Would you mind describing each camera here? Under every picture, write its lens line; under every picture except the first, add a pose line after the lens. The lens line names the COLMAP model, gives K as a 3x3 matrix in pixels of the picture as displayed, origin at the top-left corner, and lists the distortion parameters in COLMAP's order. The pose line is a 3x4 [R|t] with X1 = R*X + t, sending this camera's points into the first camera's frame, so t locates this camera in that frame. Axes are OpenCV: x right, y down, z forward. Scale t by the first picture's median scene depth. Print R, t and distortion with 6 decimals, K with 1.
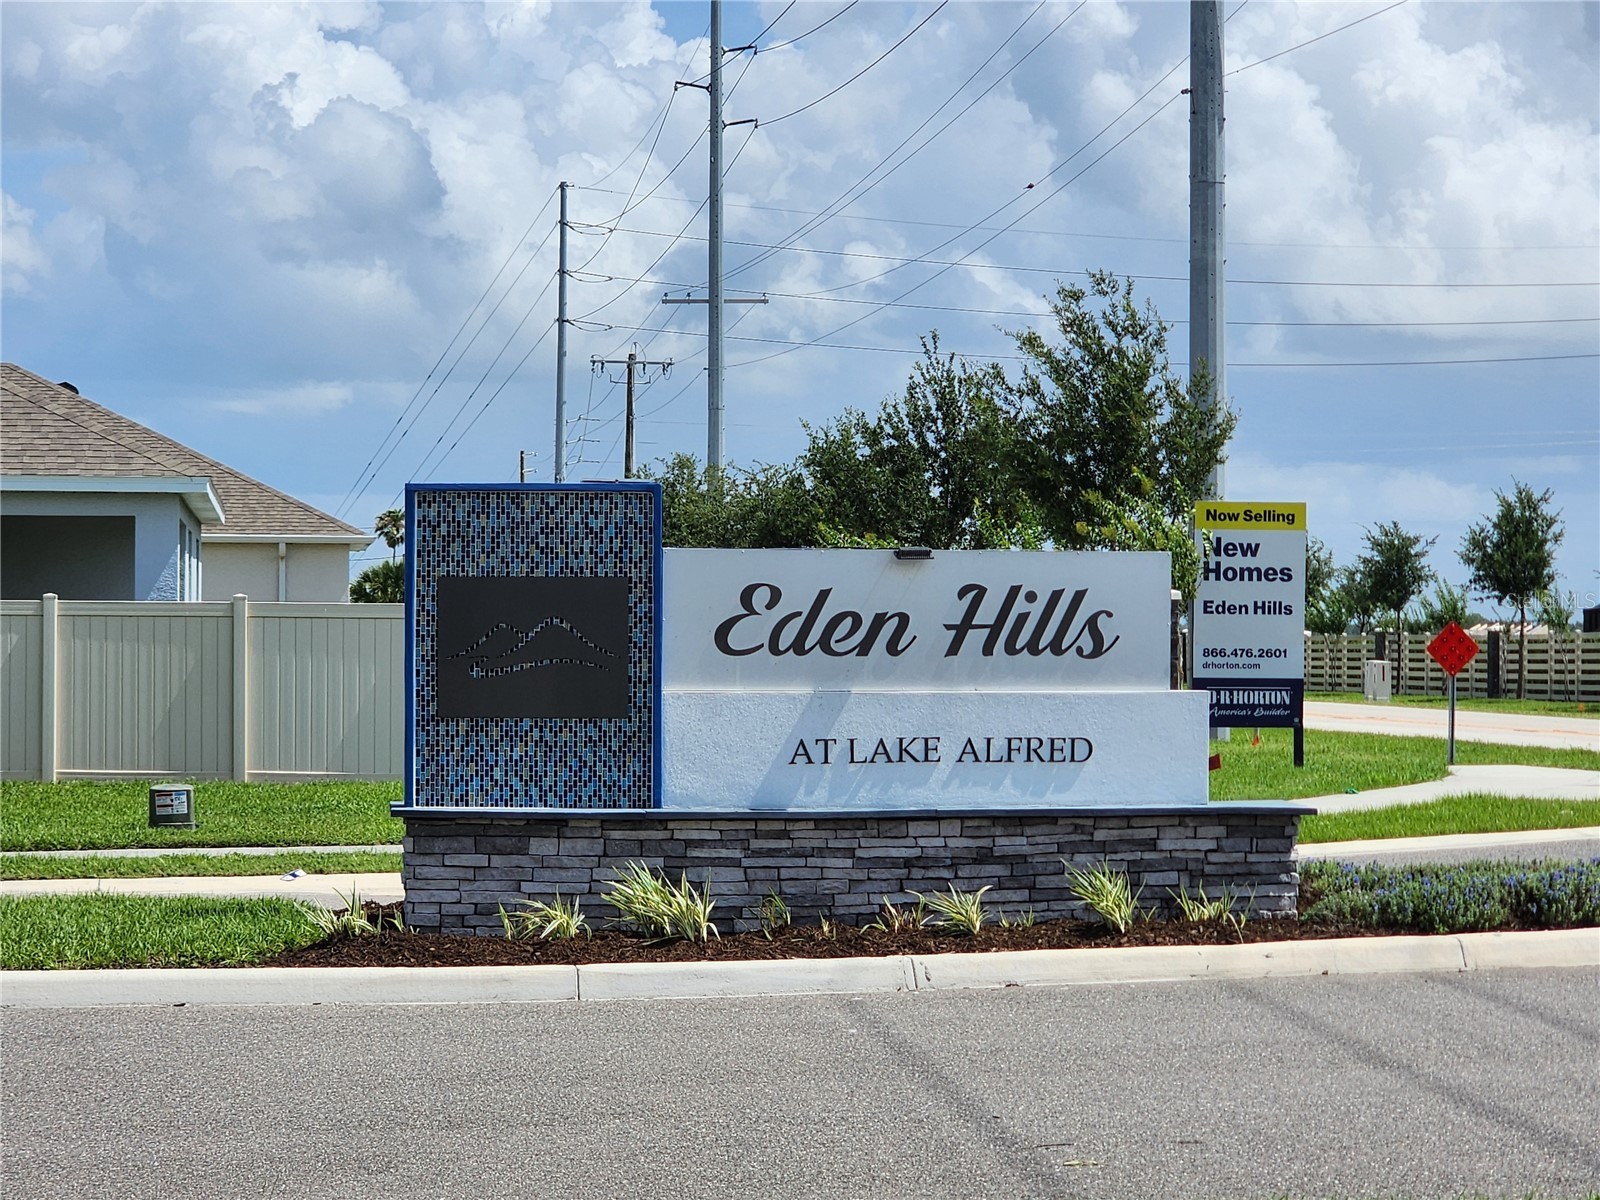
lens RADIAL K [[4472.6, 0, 799.8], [0, 4472.6, 600.9], [0, 0, 1]] dist [-0.098979, 0.000000]
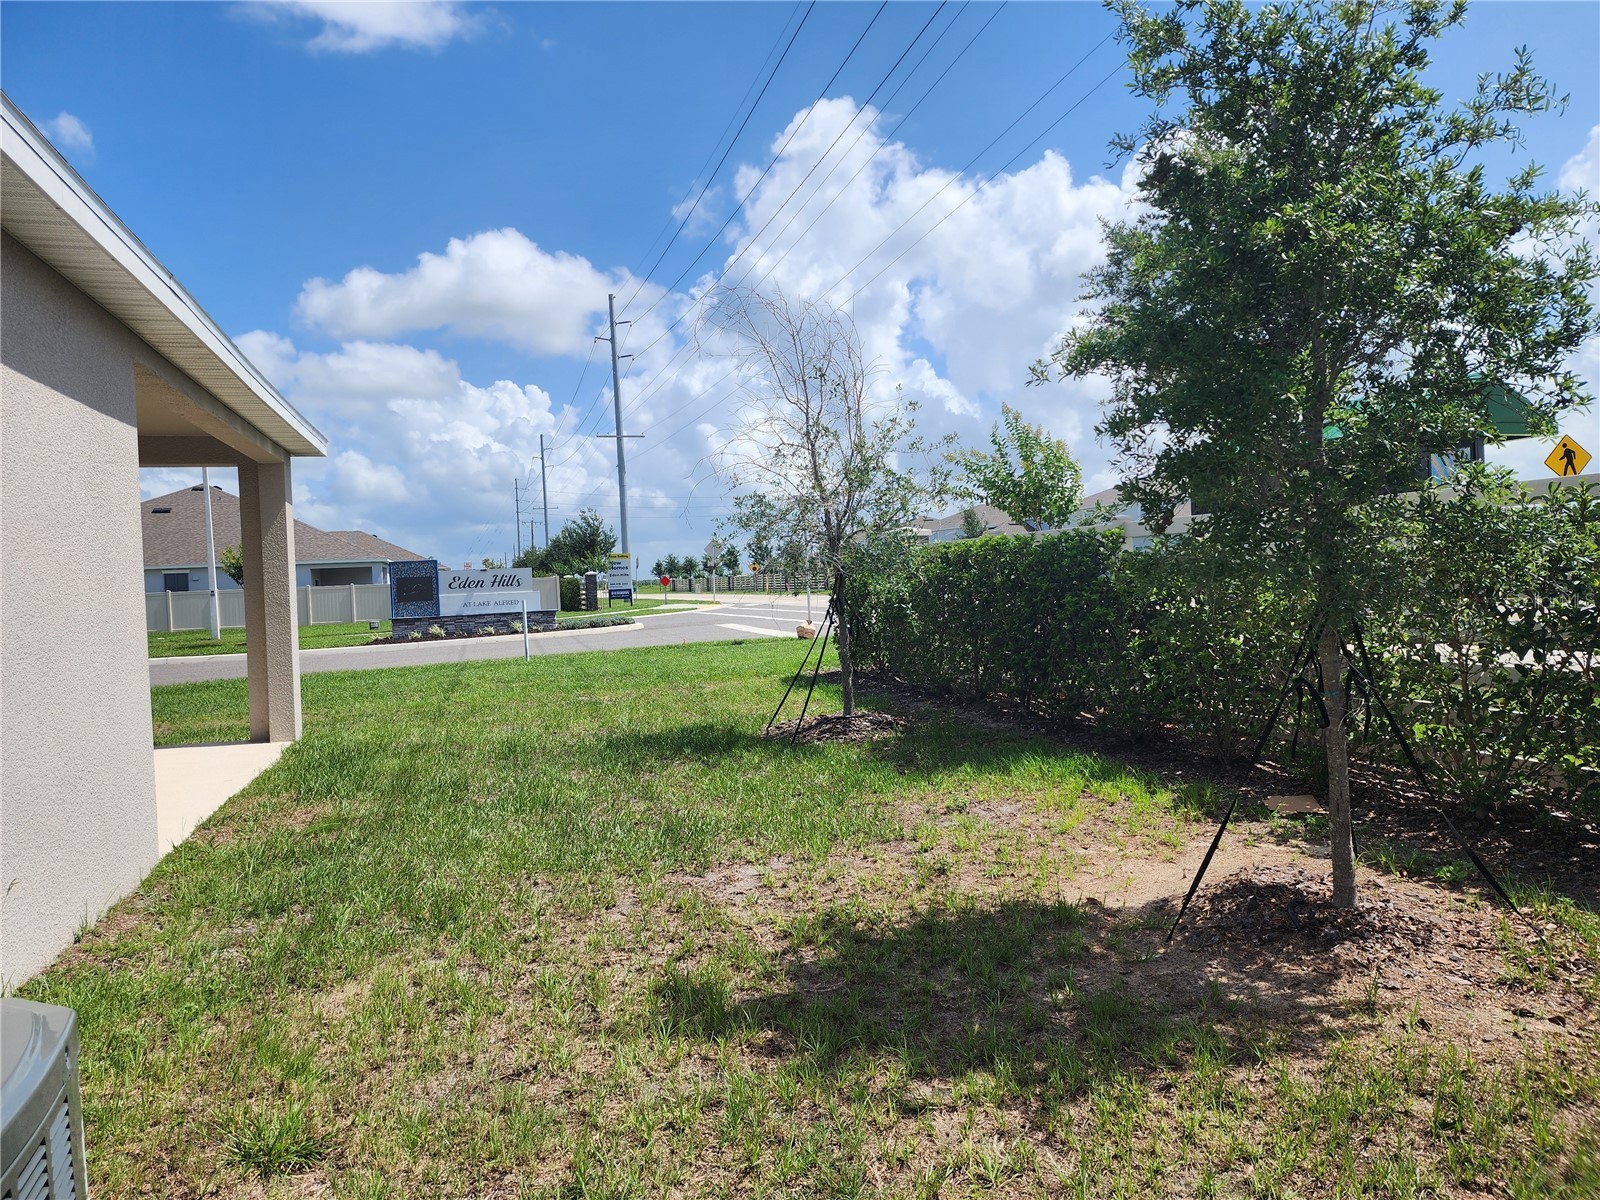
lens RADIAL K [[1146.4, 0, 803.1], [0, 1146.4, 596.5], [0, 0, 1]] dist [0.160858, -0.095115]
pose [[0.985984, -0.052485, 0.158371, 0.197431], [0.049141, 0.998480, 0.024961, 0.006795], [-0.159440, -0.016829, 0.987064, -0.572071]]
